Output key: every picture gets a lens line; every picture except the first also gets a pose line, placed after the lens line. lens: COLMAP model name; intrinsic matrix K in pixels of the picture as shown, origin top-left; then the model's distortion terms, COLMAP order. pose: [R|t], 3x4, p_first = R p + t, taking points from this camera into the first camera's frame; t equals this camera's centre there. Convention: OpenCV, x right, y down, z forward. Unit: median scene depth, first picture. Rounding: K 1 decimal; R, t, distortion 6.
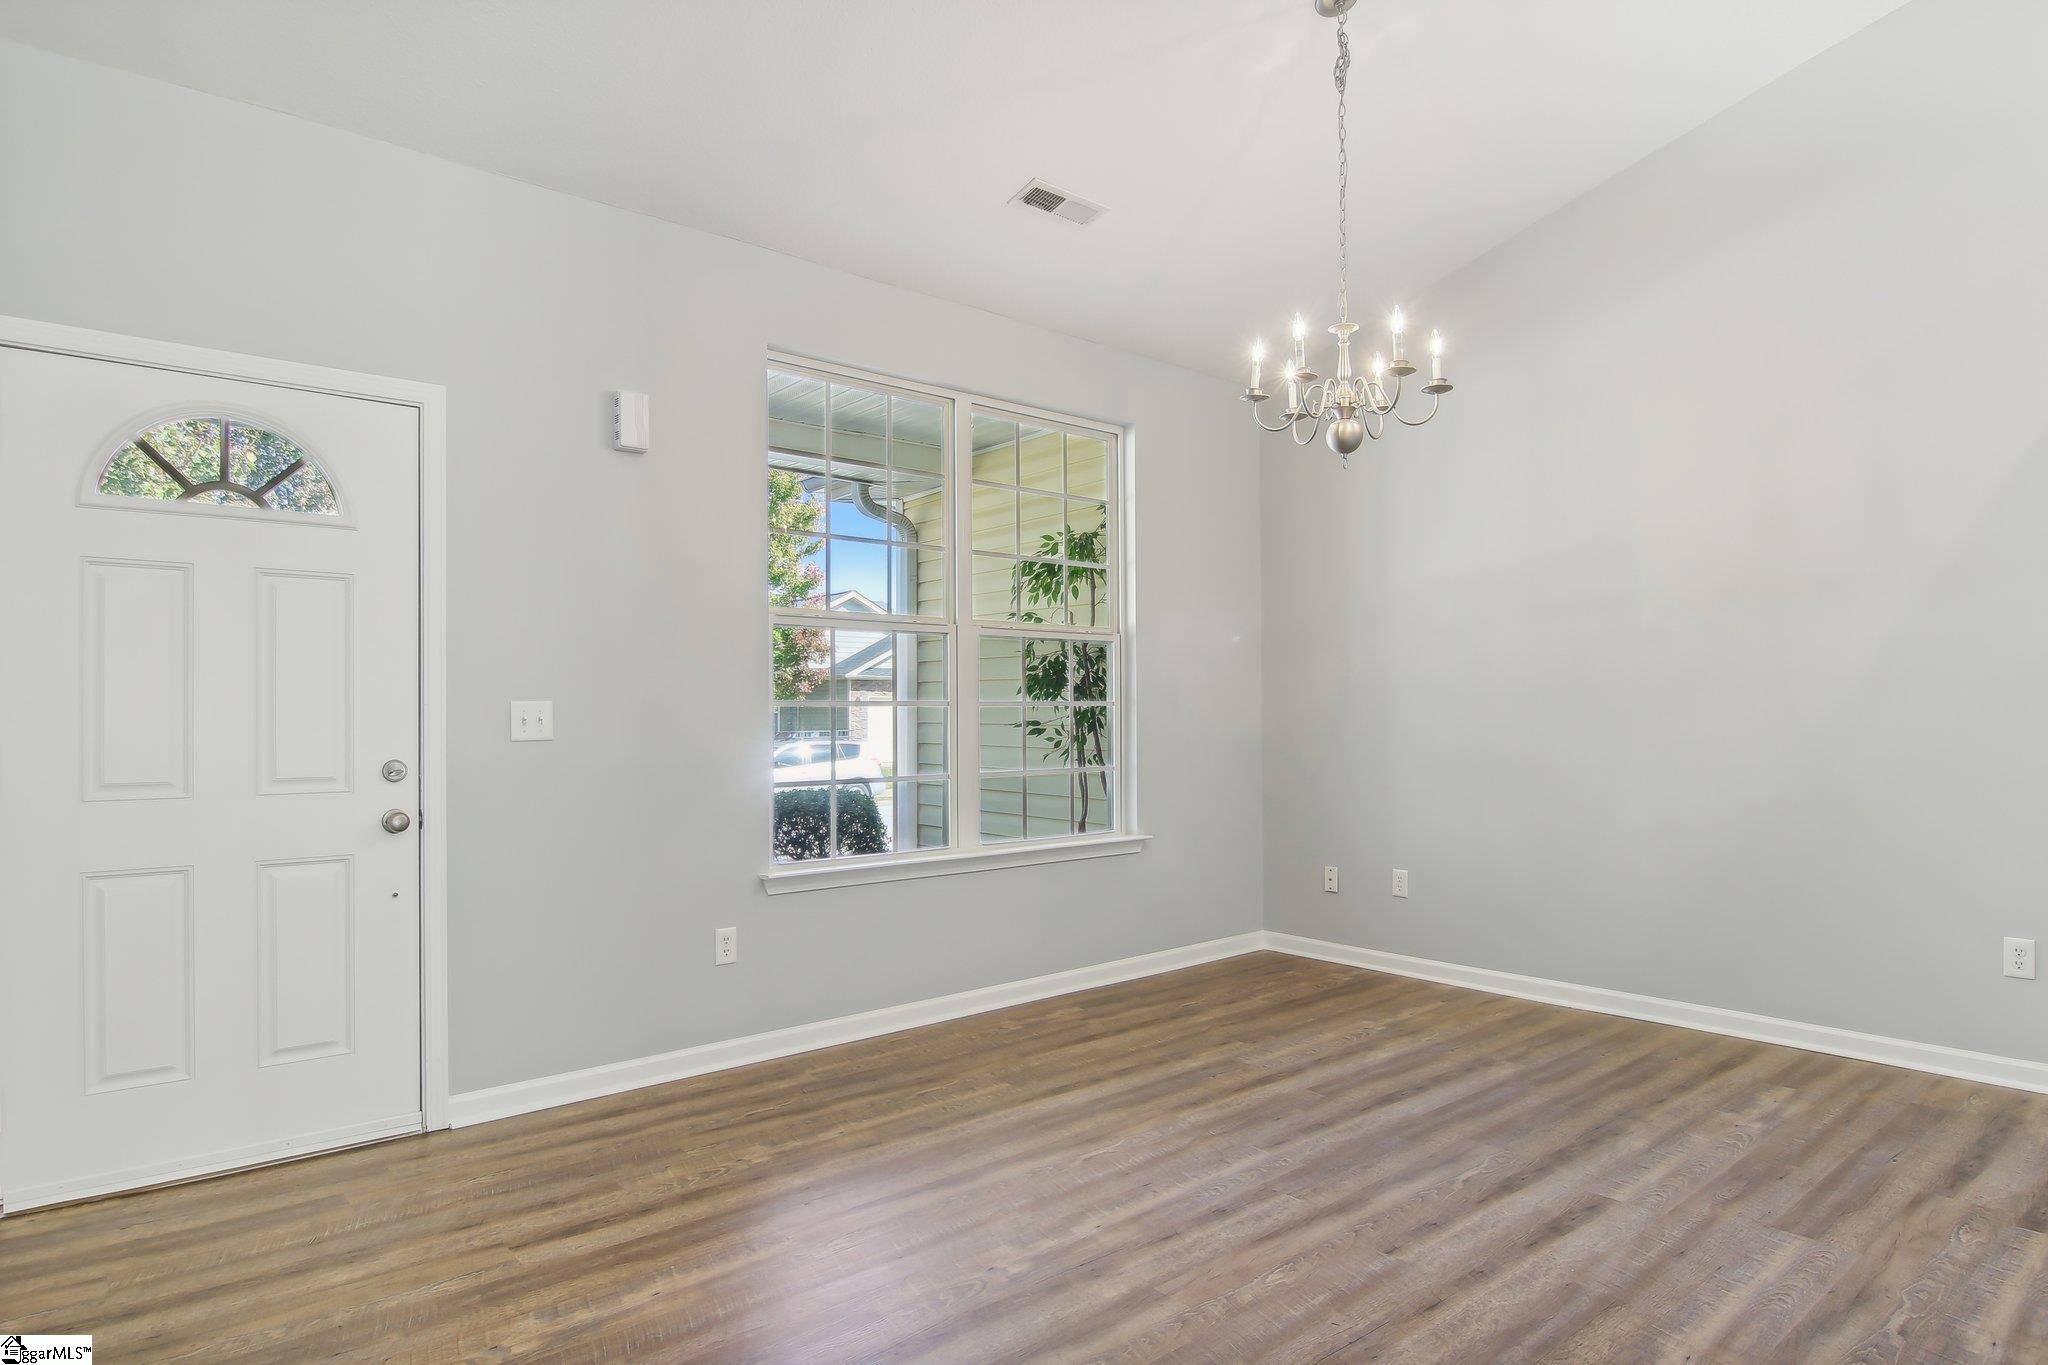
lens RADIAL K [[1135.6, 0, 1008.3], [0, 1135.6, 681.7], [0, 0, 1]] dist [0.017262, -0.029974]
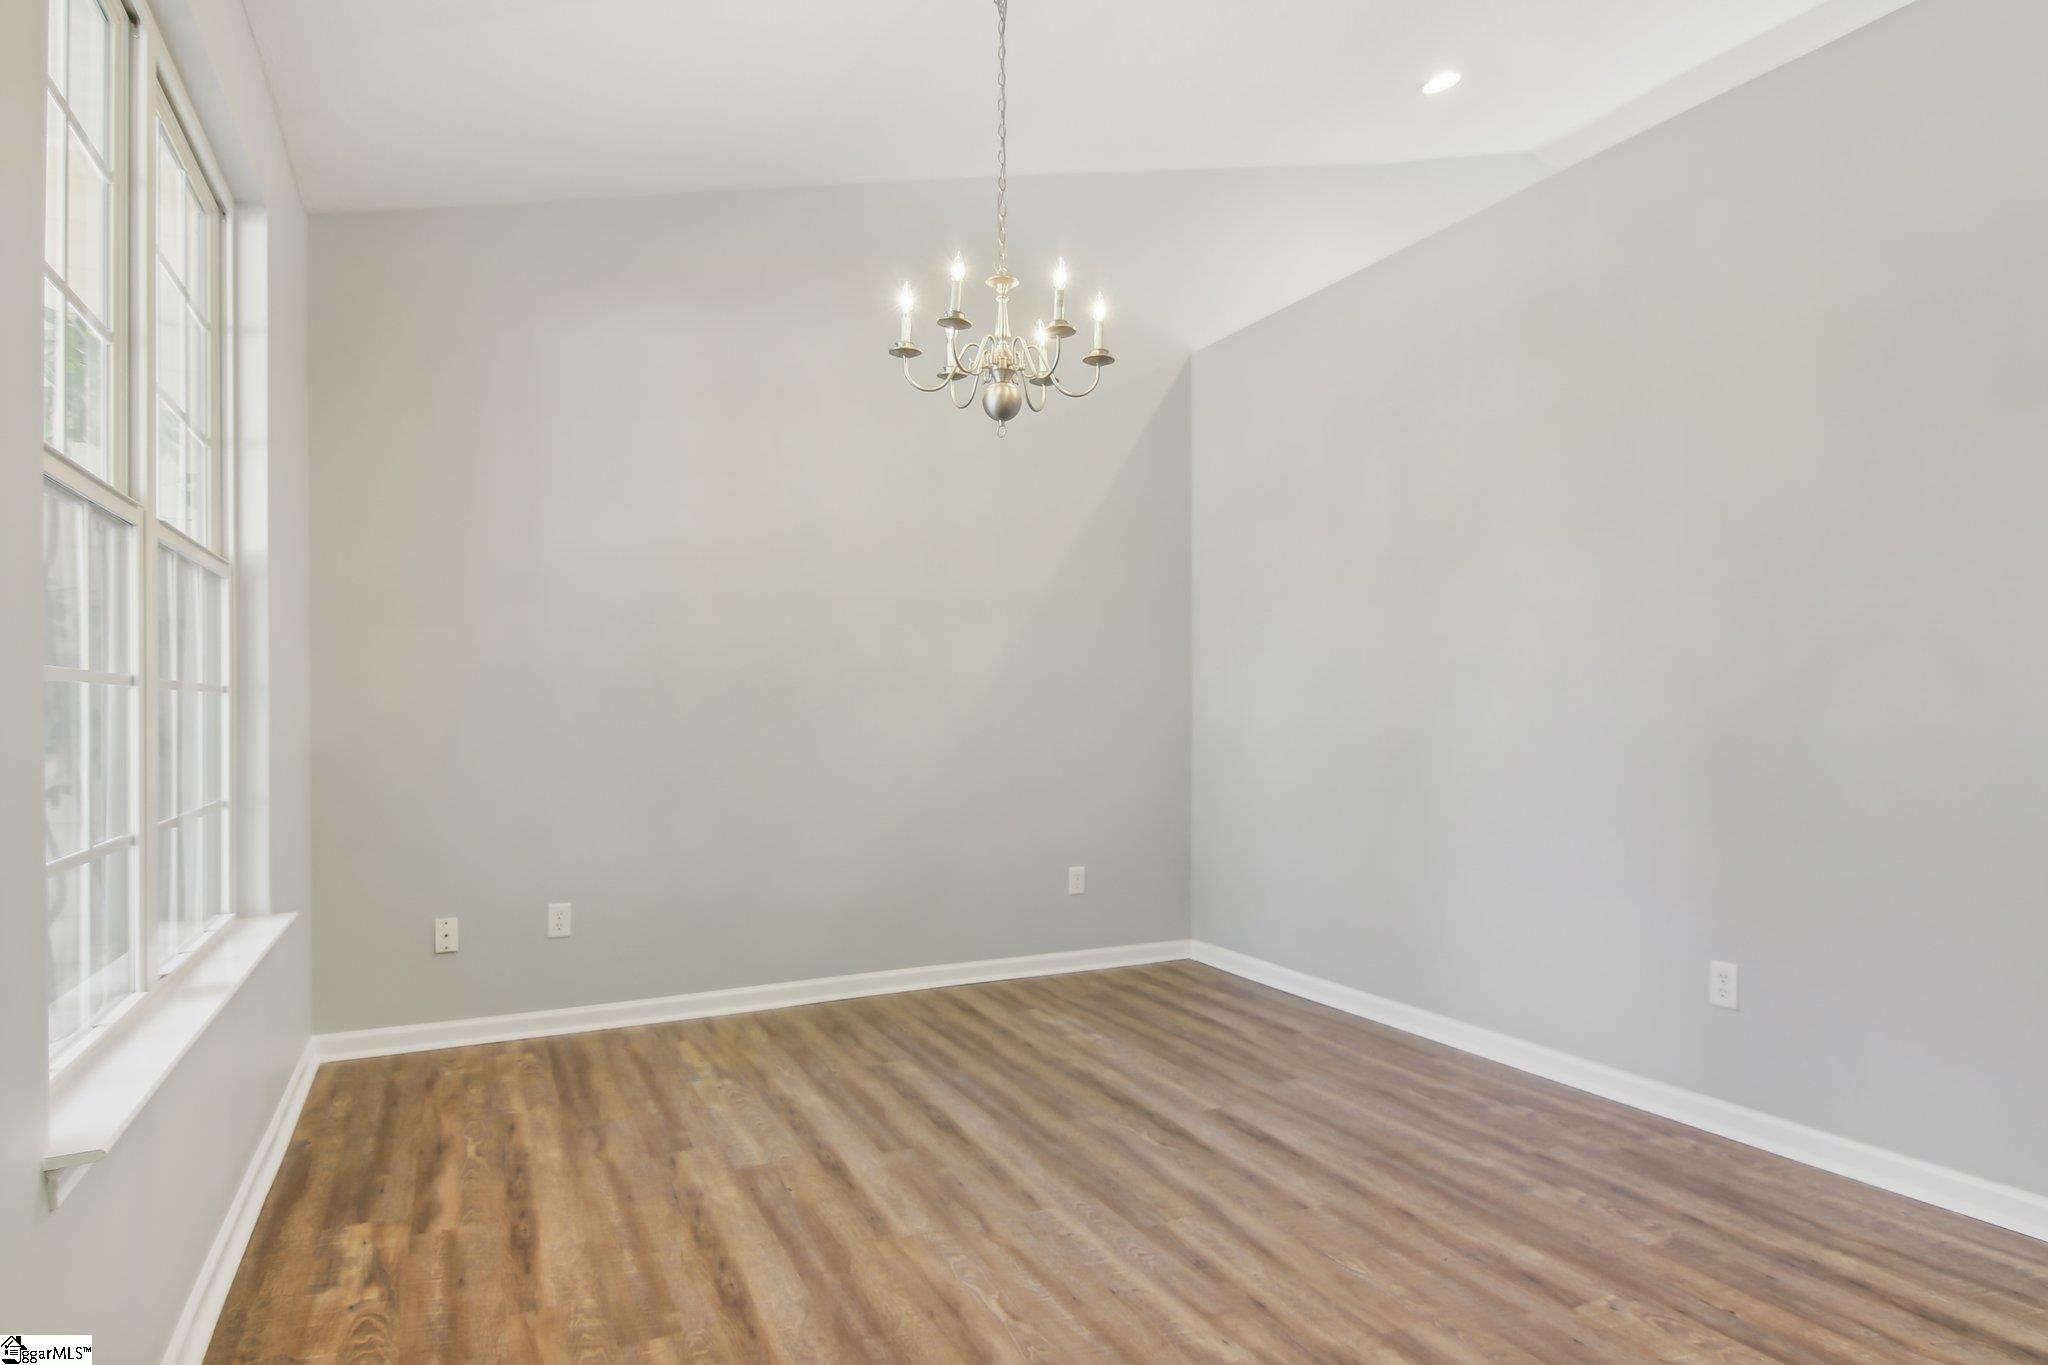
lens RADIAL K [[1166.6, 0, 1023.8], [0, 1166.6, 695.4], [0, 0, 1]] dist [0.009298, -0.021130]
pose [[0.218577, 0.019979, 0.975615, -0.561101], [-0.027789, 0.999512, -0.014242, 0.028899], [-0.975424, -0.023999, 0.219025, 0.713659]]
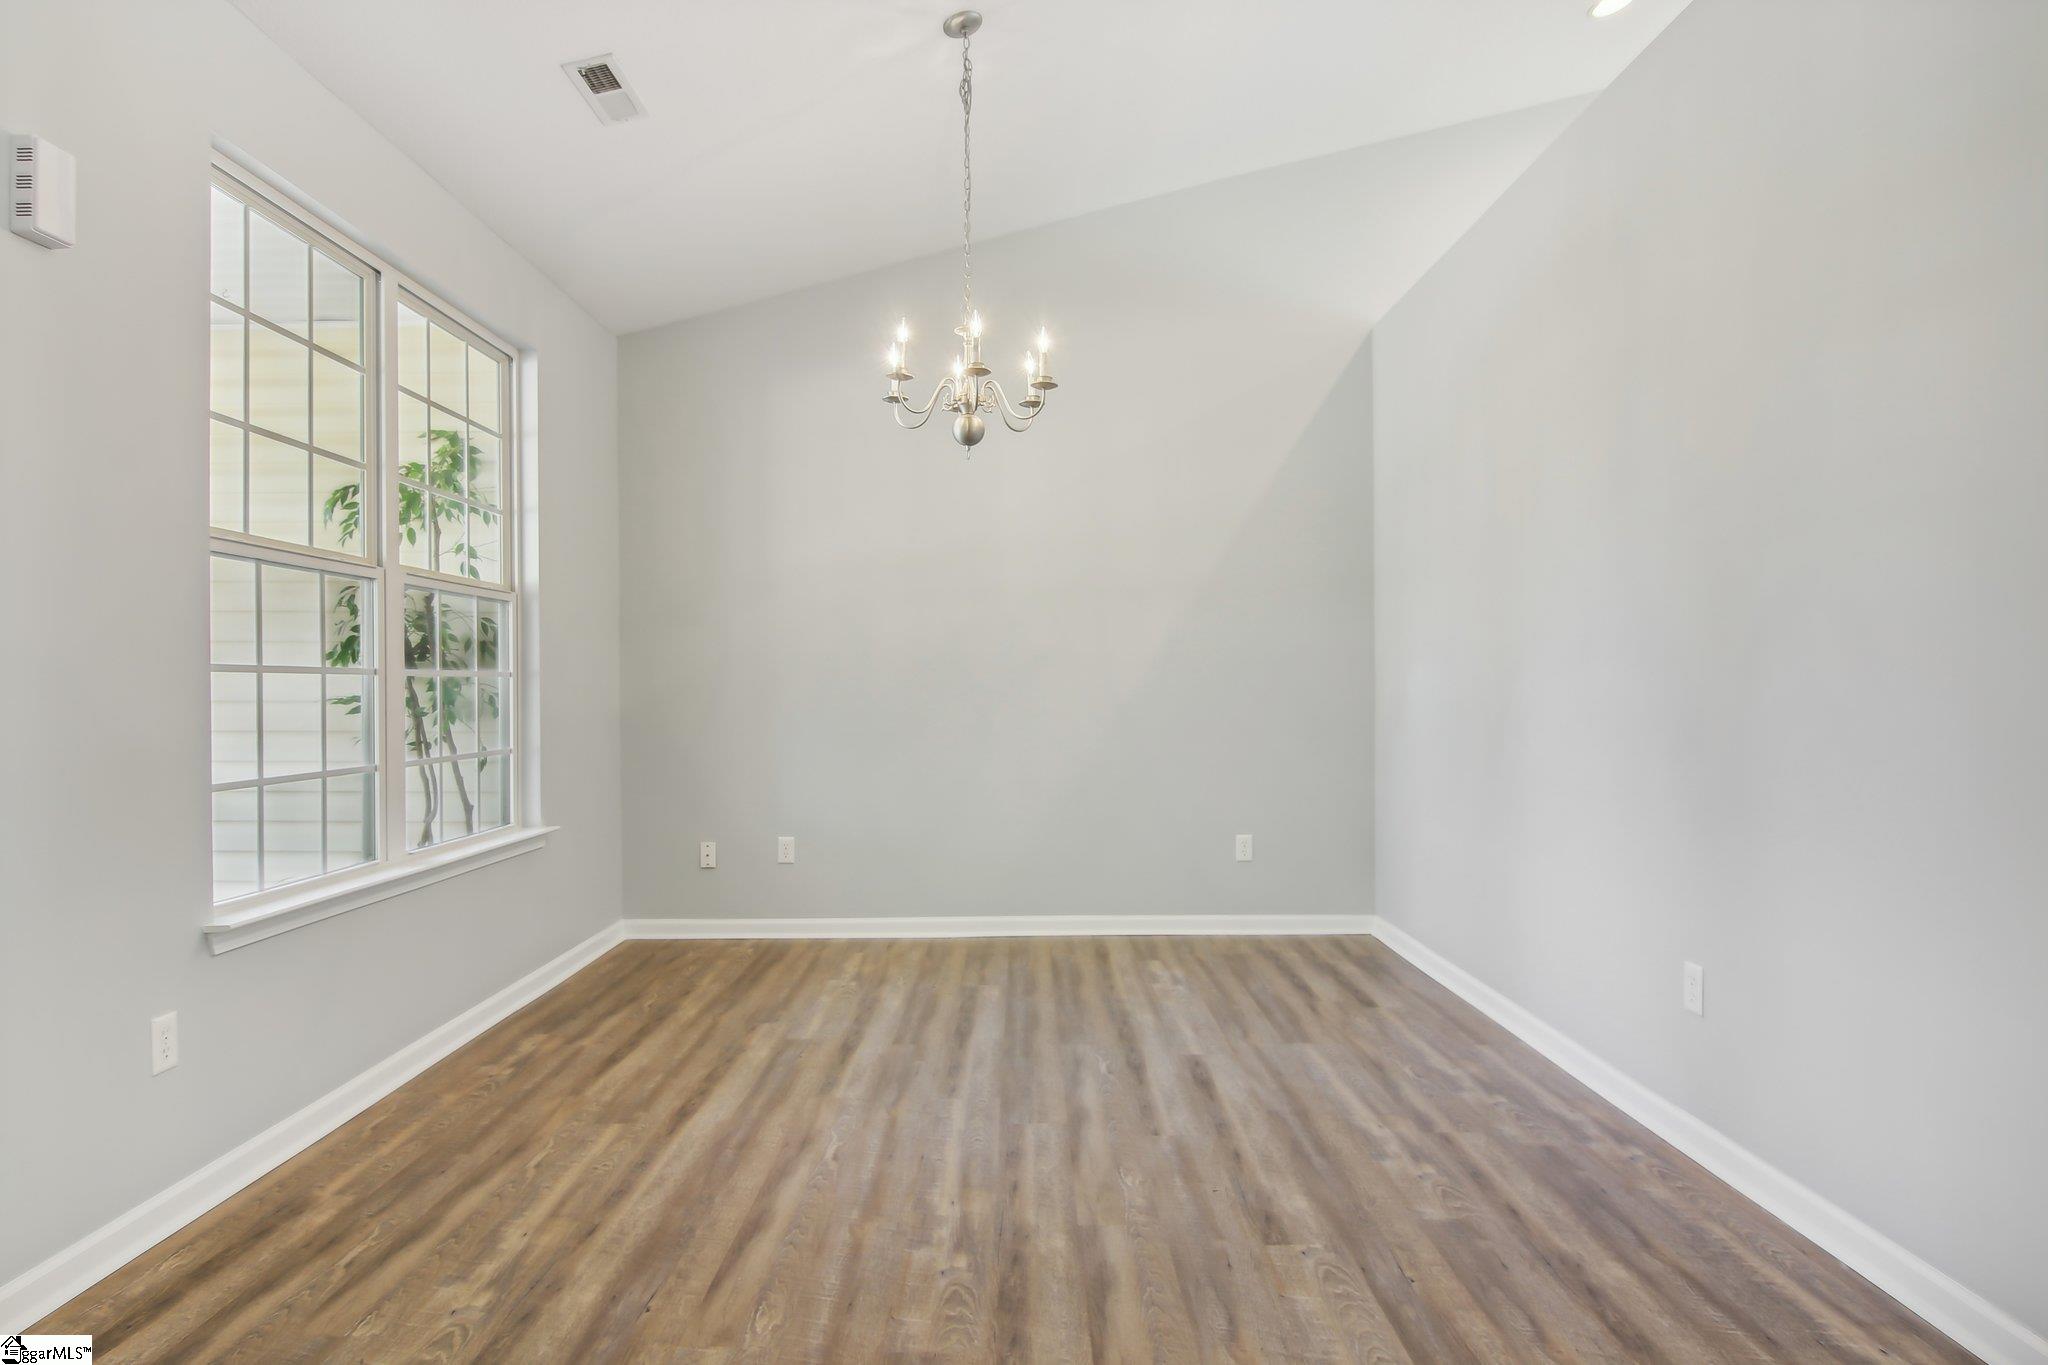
lens RADIAL K [[1163.1, 0, 1003.3], [0, 1163.1, 667.3], [0, 0, 1]] dist [-0.003854, -0.020673]
pose [[0.638808, 0.015230, 0.769215, -0.496246], [-0.021191, 0.999773, -0.002197, 0.011479], [-0.769074, -0.014897, 0.638986, 0.243267]]
